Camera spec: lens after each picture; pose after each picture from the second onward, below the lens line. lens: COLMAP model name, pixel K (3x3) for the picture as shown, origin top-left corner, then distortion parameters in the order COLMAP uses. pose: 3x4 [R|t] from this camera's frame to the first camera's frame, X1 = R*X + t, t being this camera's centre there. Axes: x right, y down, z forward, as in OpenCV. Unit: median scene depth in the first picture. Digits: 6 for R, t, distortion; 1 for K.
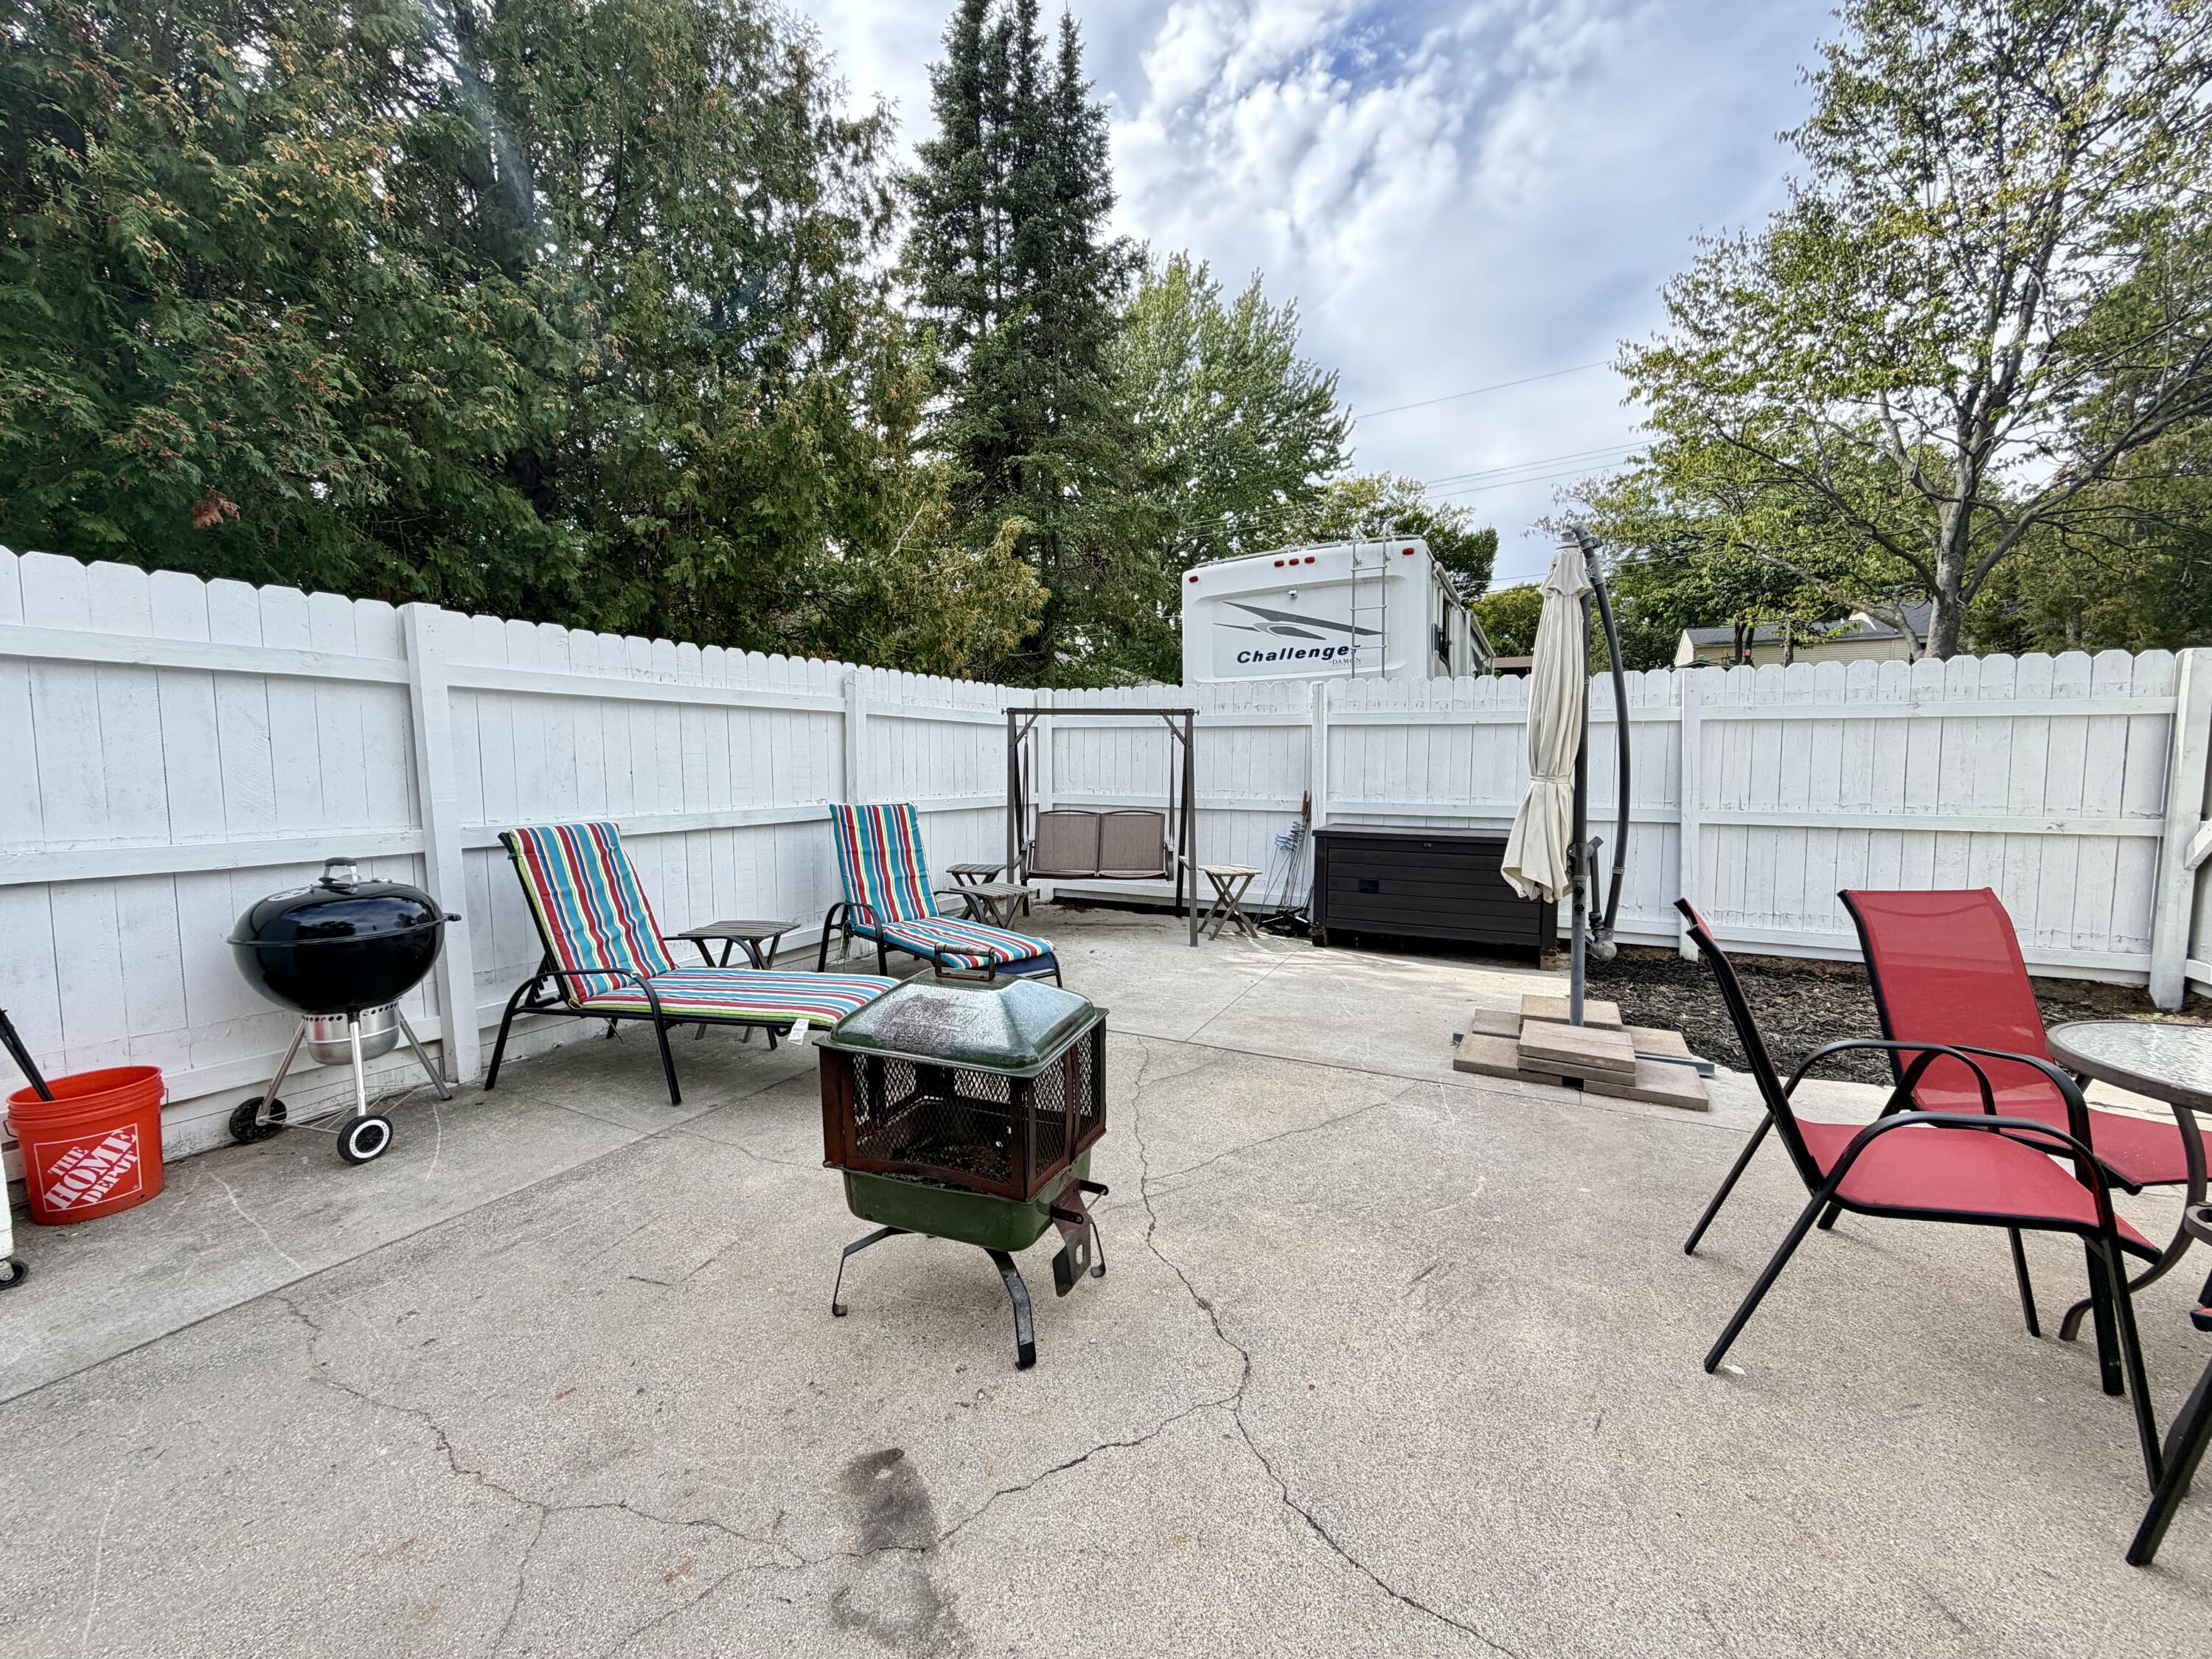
lens RADIAL K [[878.6, 0, 1093.9], [0, 878.6, 832.4], [0, 0, 1]] dist [-0.001796, 0.000063]
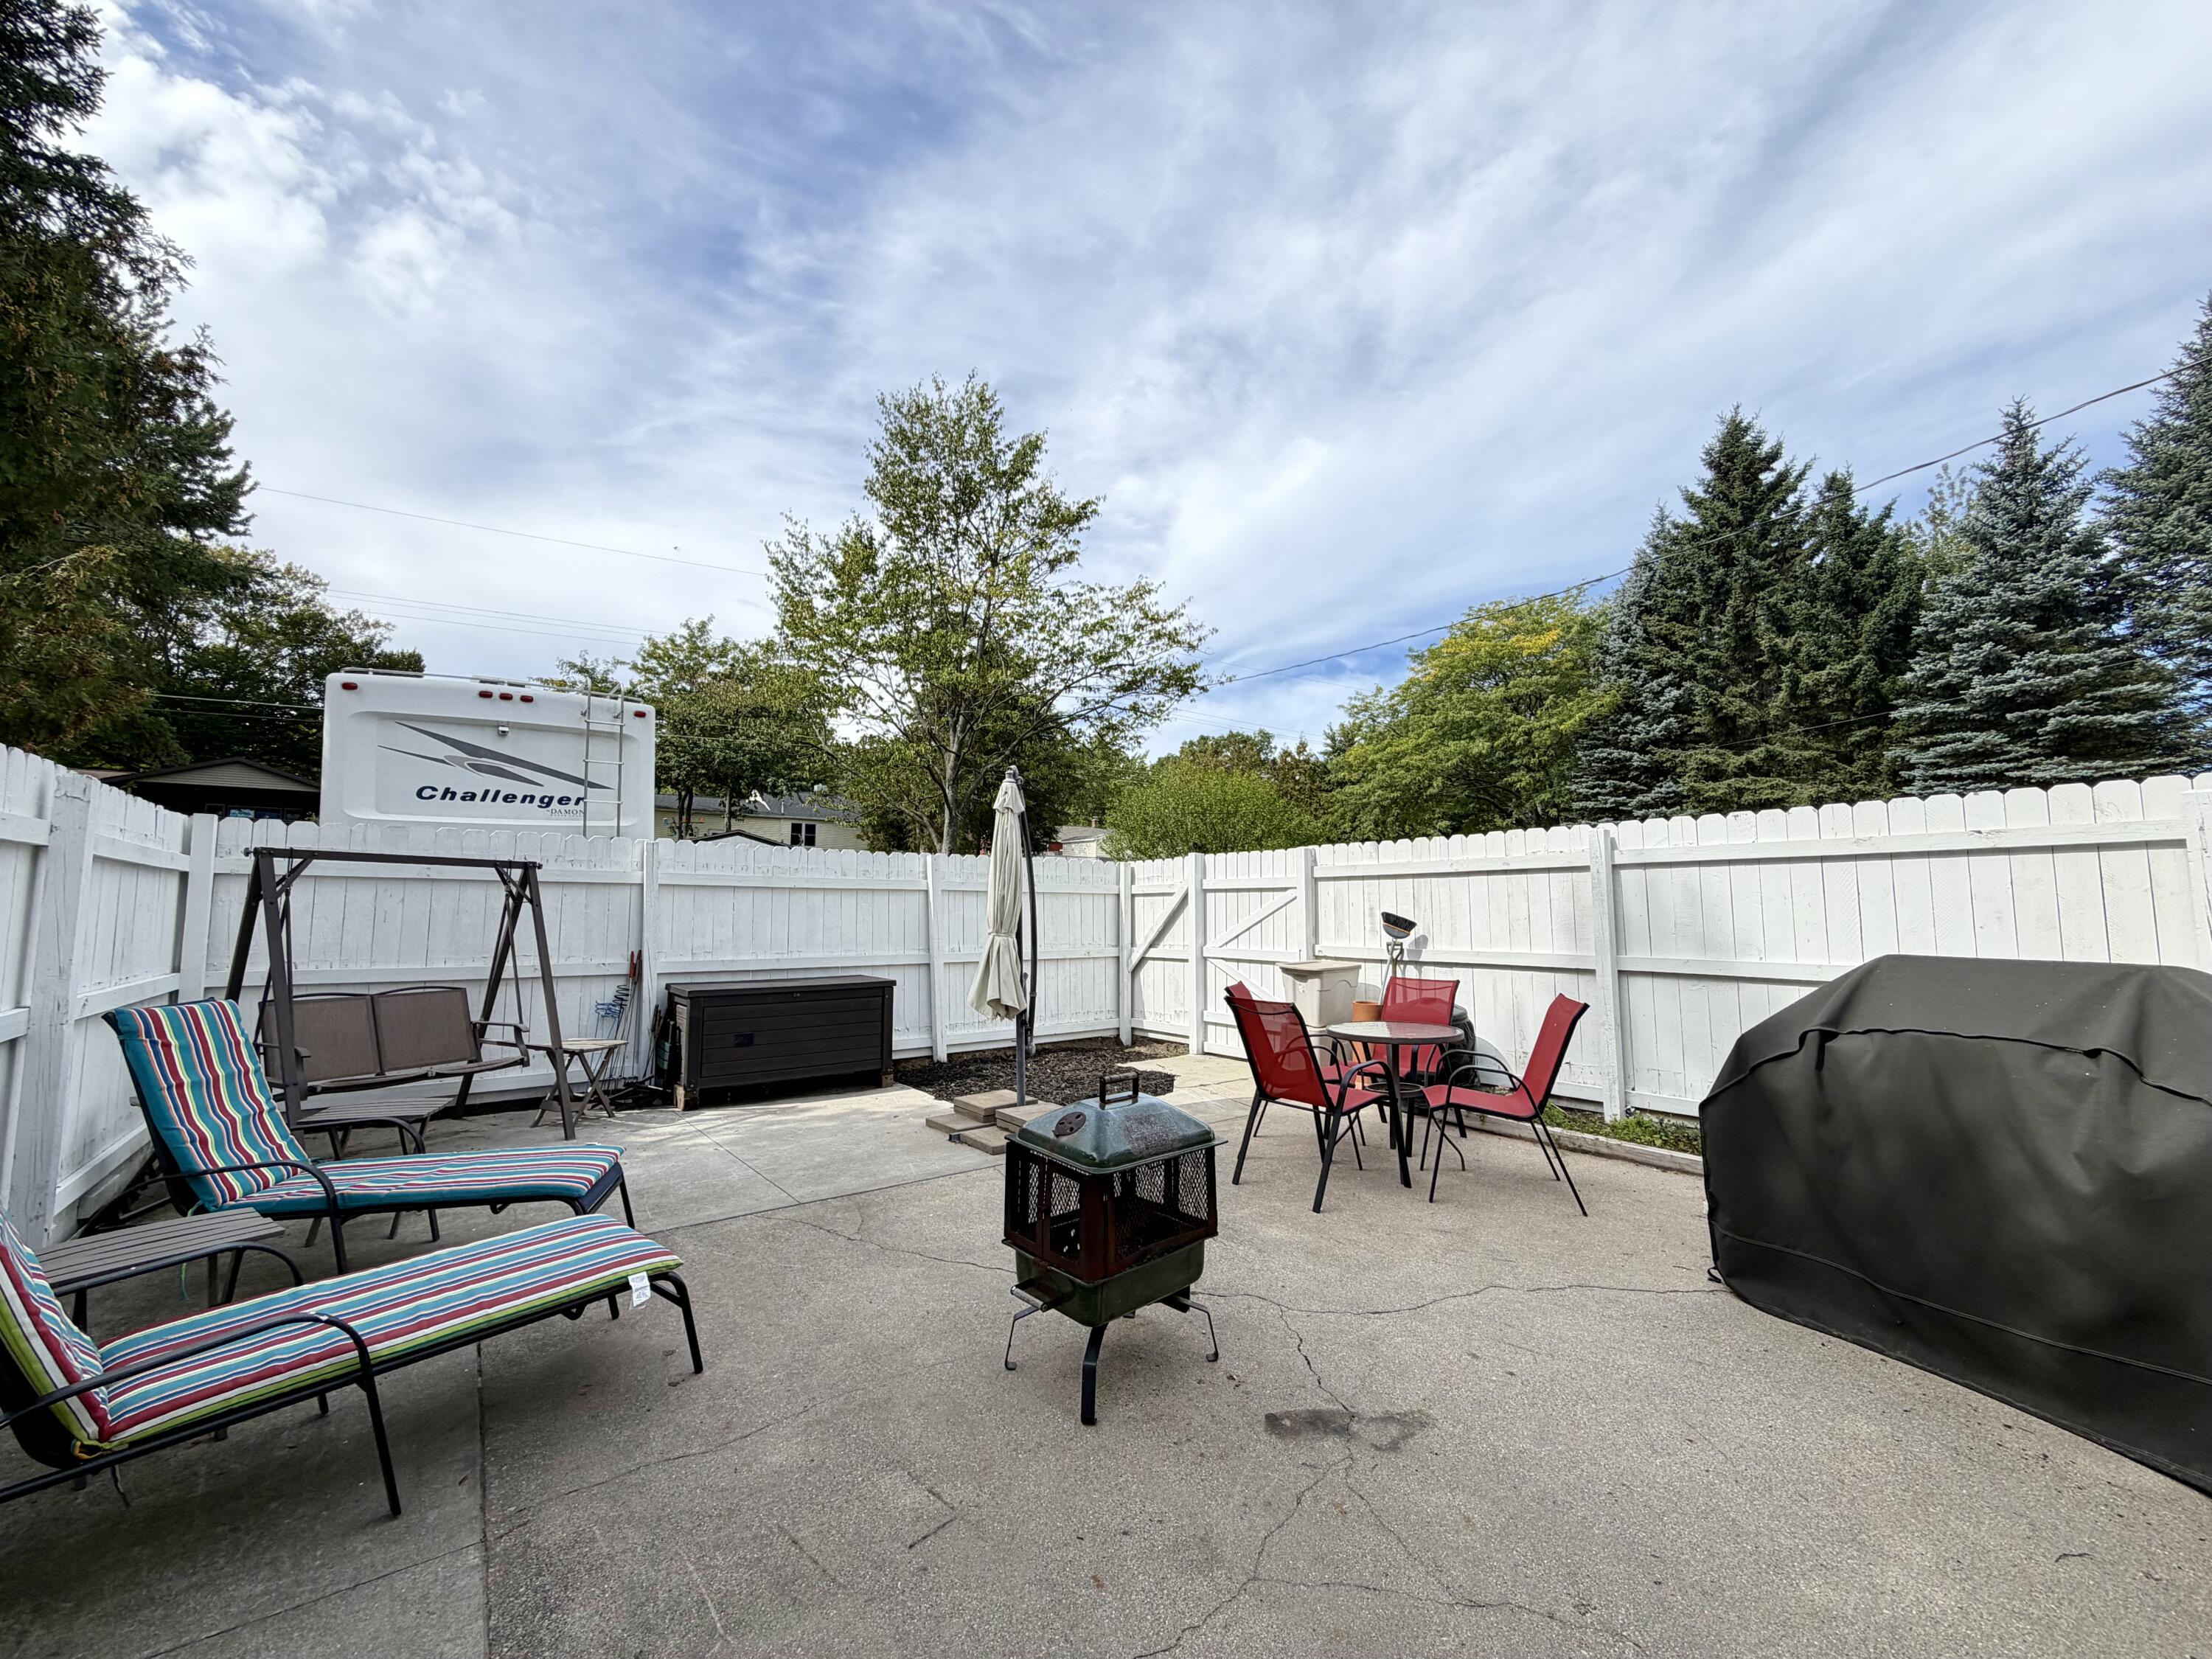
lens RADIAL K [[878.6, 0, 1098.6], [0, 878.6, 826.4], [0, 0, 1]] dist [-0.001796, 0.000063]
pose [[0.432999, 0.085247, 0.897354, -0.427278], [0.073170, 0.988909, -0.129251, -0.022395], [-0.898420, 0.121625, 0.421959, 0.128696]]
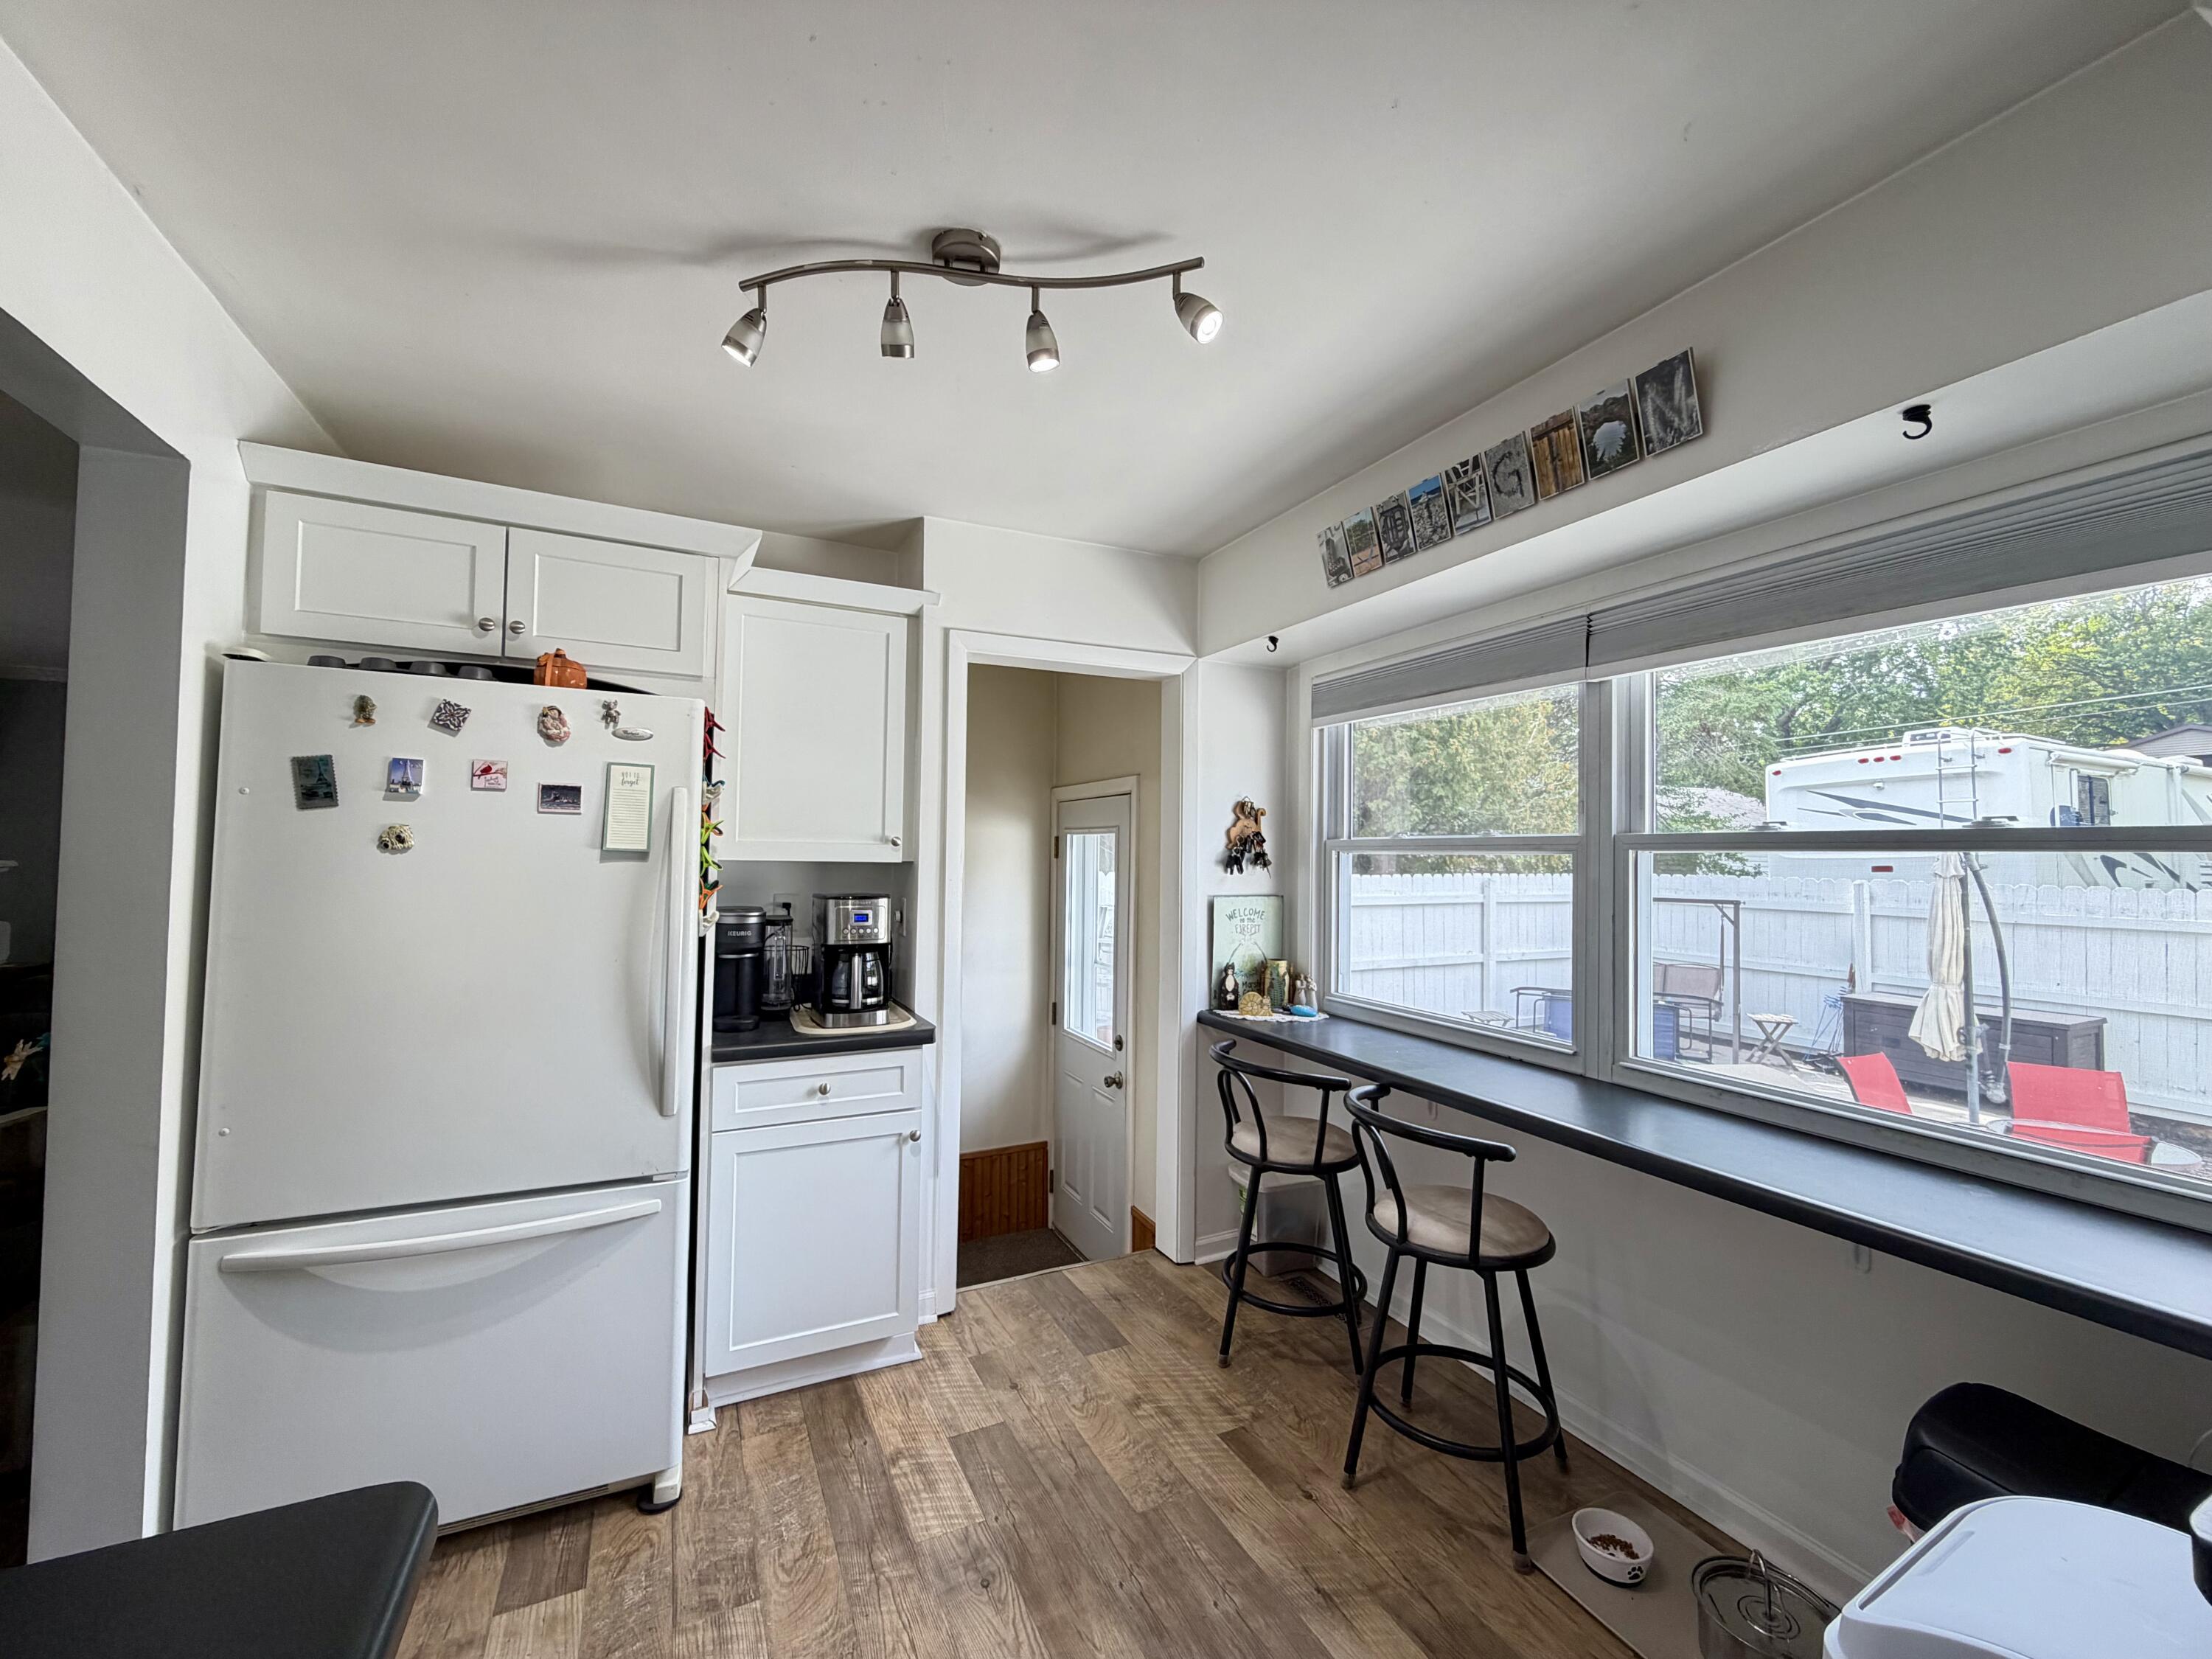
lens RADIAL K [[878.6, 0, 1095.2], [0, 878.6, 830.6], [0, 0, 1]] dist [-0.001796, 0.000063]
pose [[0.794395, -0.016755, -0.607170, 0.148591], [-0.053764, 0.993756, -0.097766, -0.057736], [0.605017, 0.110309, 0.788534, -0.773130]]
